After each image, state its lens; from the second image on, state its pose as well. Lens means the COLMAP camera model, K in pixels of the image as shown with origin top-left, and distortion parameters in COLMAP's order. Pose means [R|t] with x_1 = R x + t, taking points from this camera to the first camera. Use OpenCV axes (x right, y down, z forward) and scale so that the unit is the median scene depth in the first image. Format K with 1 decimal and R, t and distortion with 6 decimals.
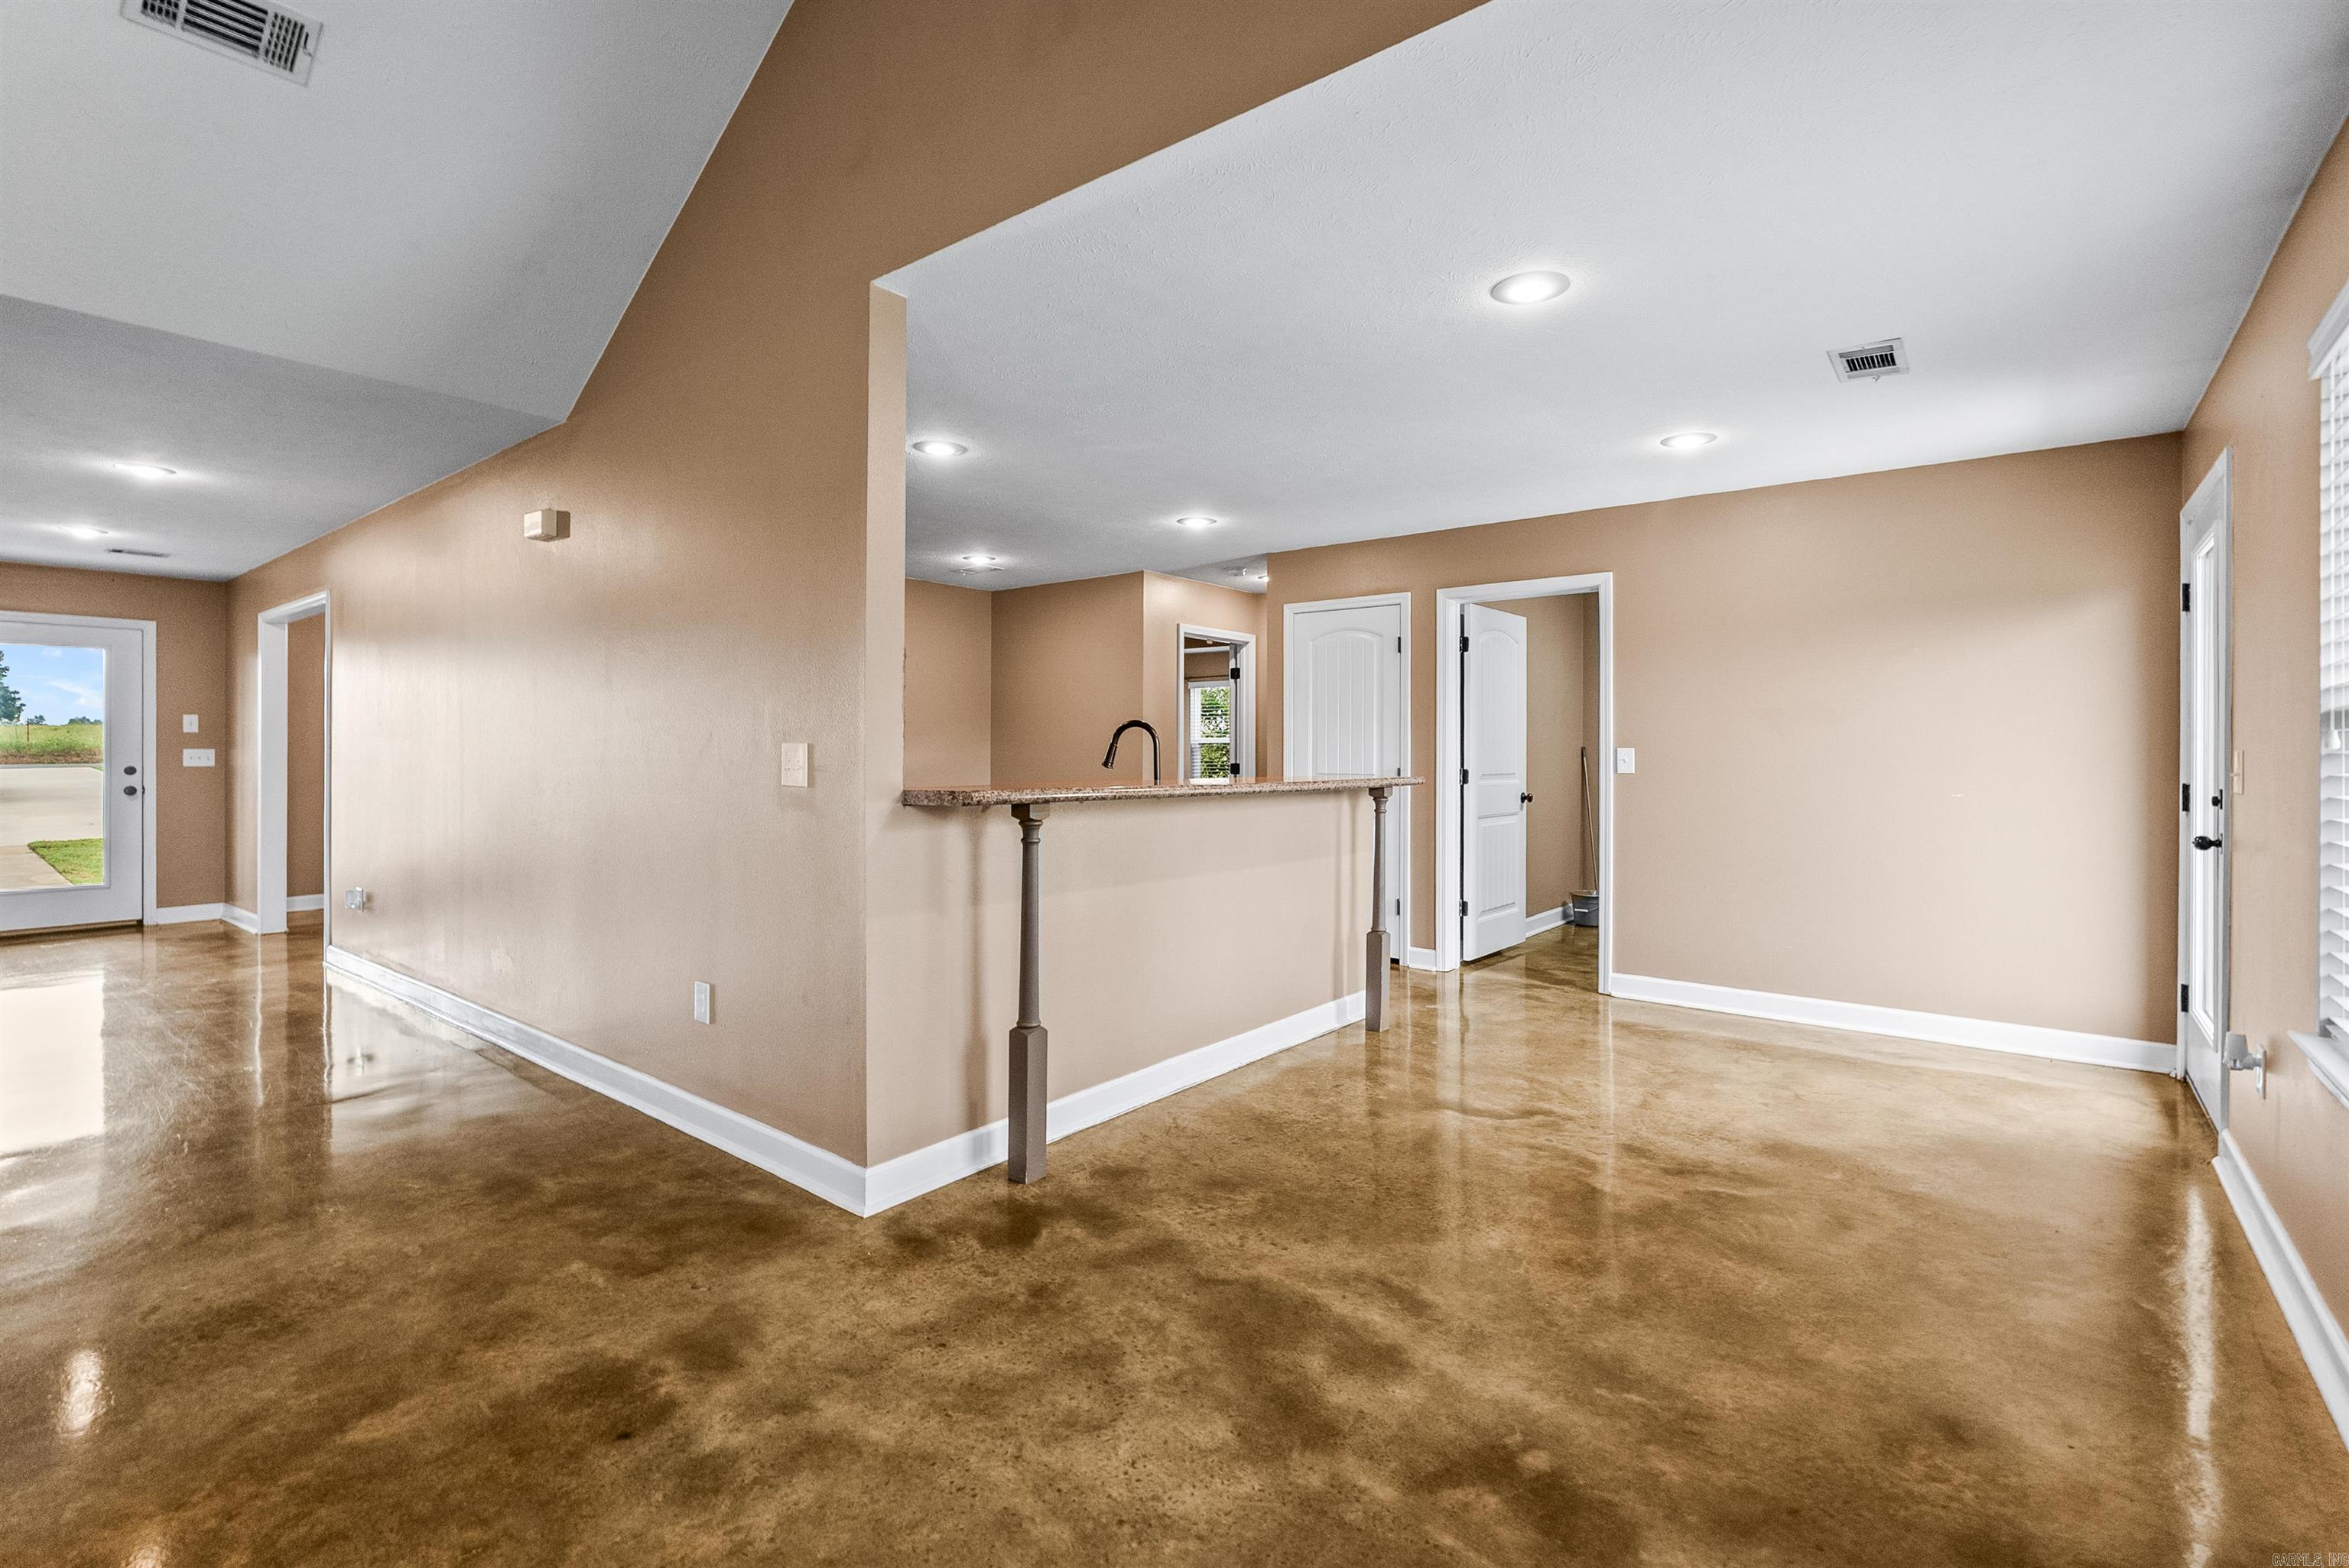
lens RADIAL K [[1066.0, 0, 1172.3], [0, 1066.0, 747.5], [0, 0, 1]] dist [-0.004874, 0.000023]
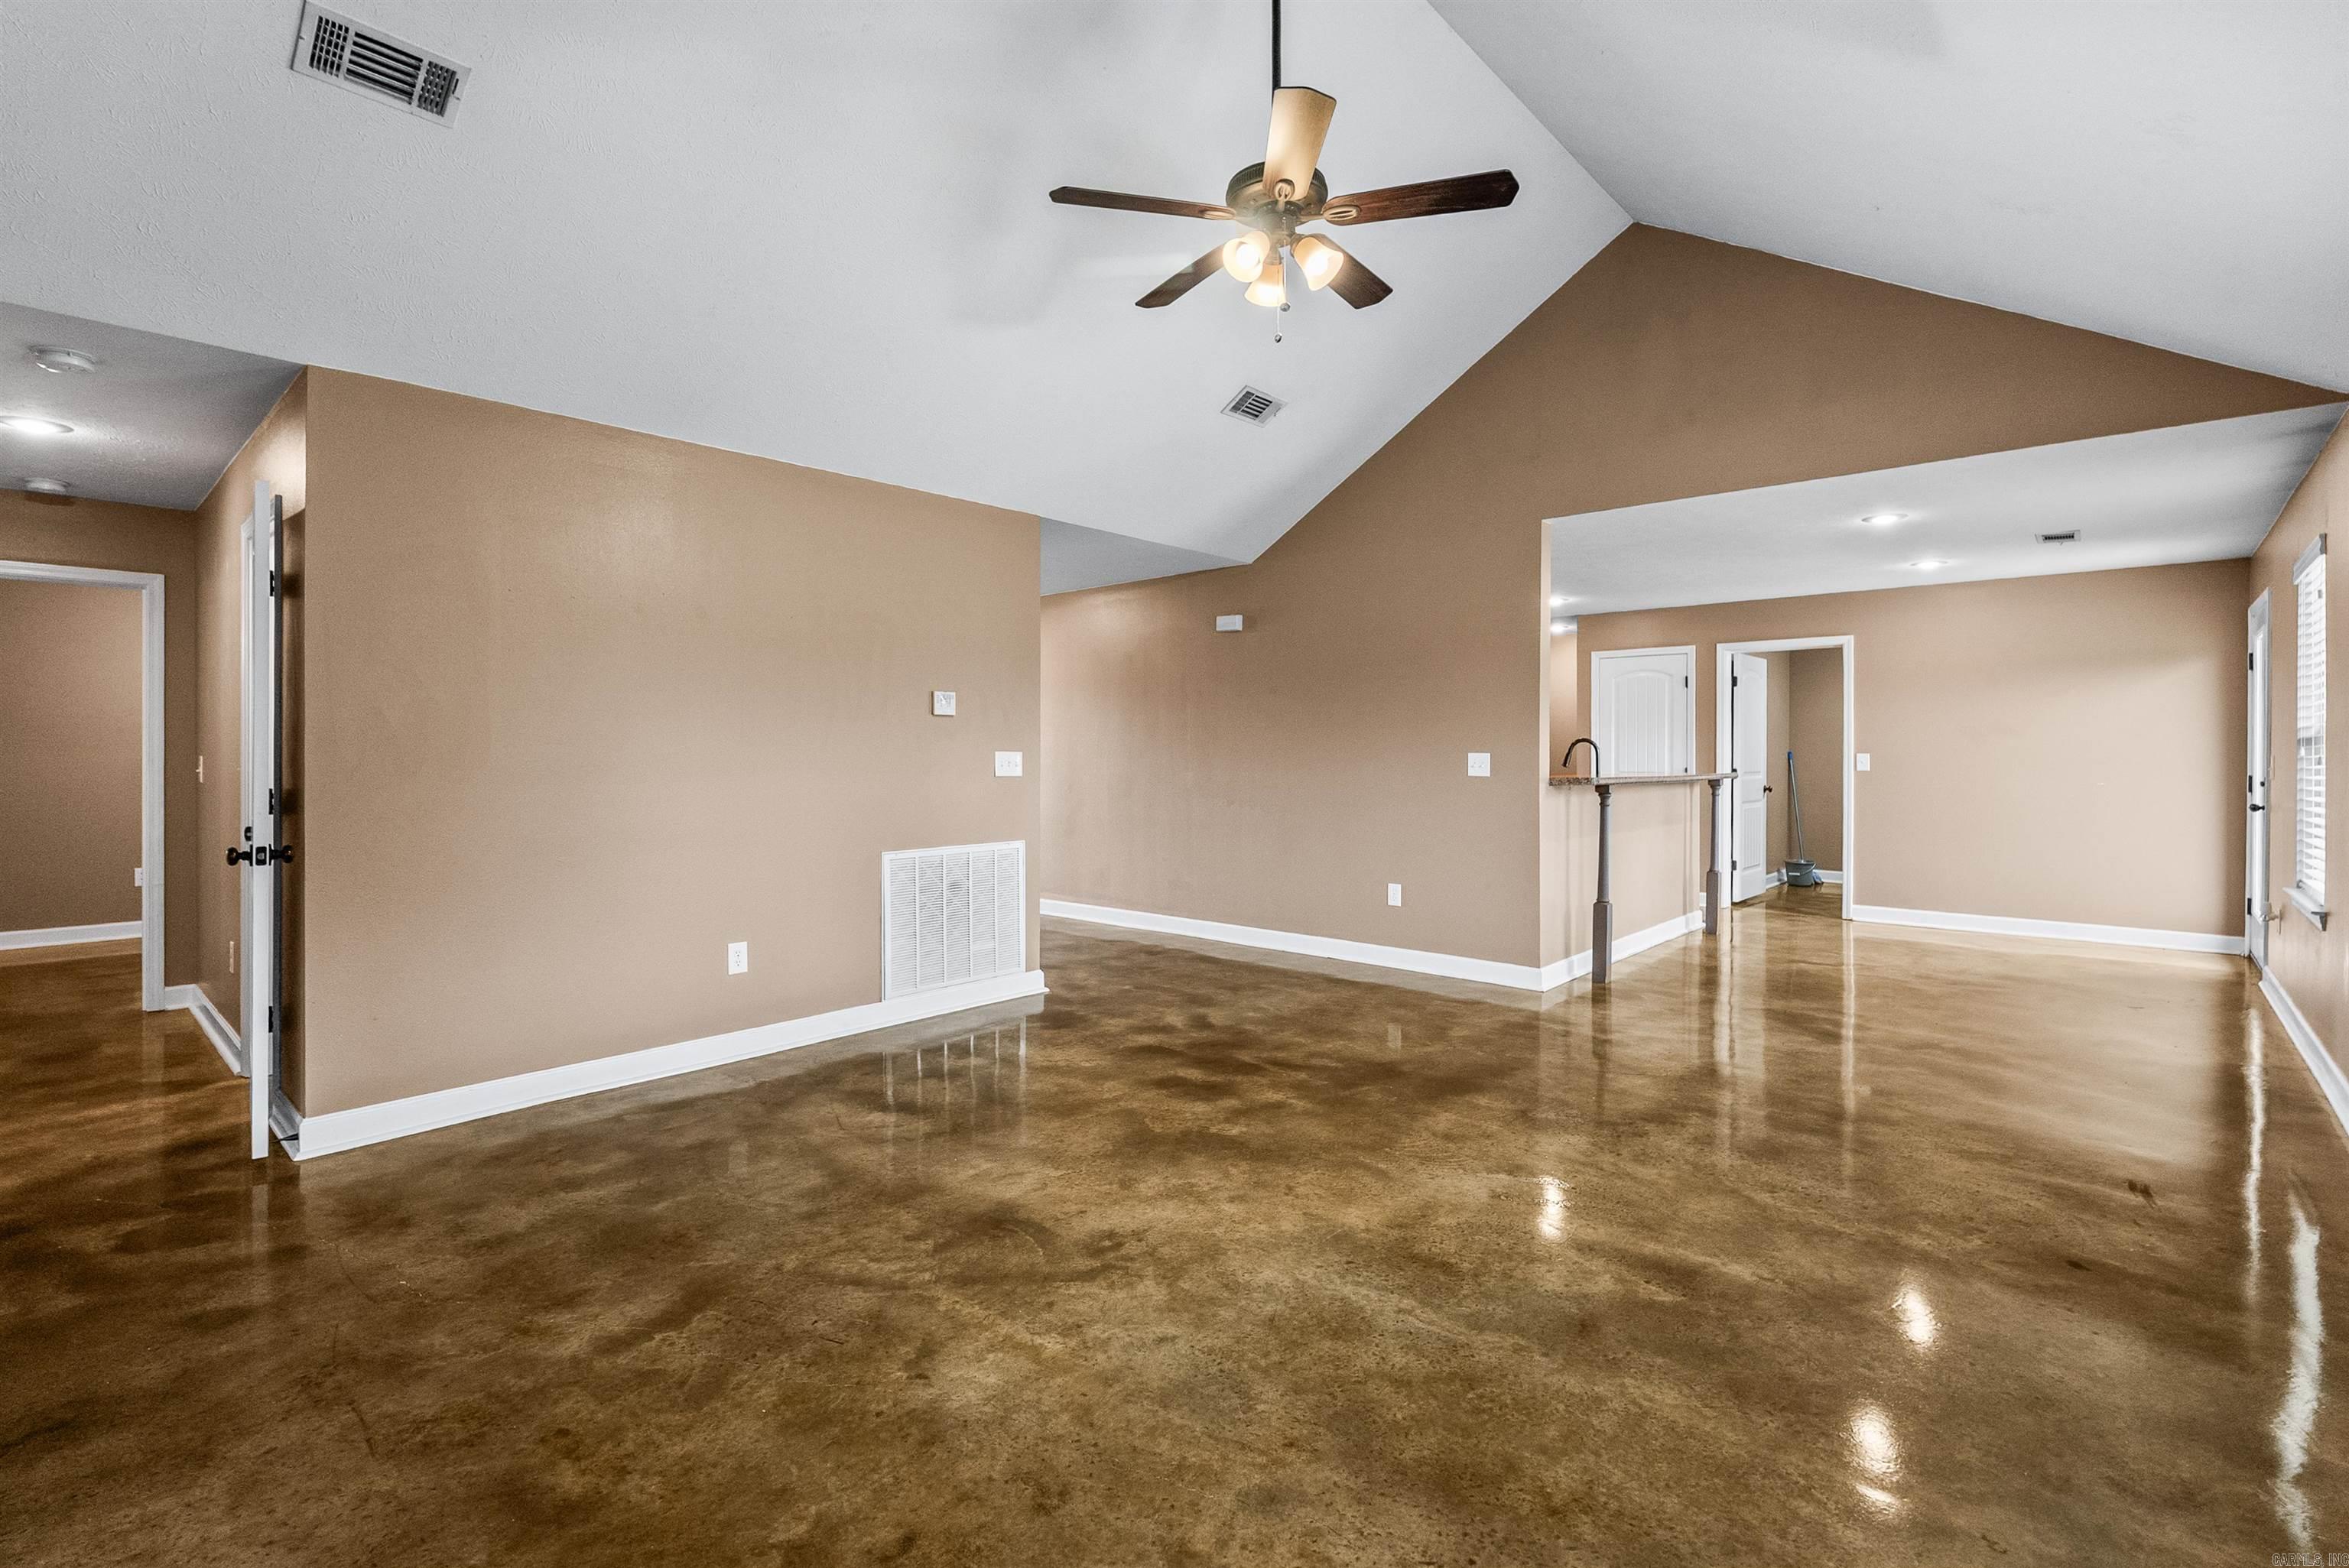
lens RADIAL K [[1082.2, 0, 1181.6], [0, 1082.2, 757.5], [0, 0, 1]] dist [0.007179, -0.000387]
pose [[0.999193, -0.002426, -0.040104, -0.524717], [0.002658, 0.999980, 0.005748, -0.006328], [0.040089, -0.005850, 0.999179, -0.625545]]
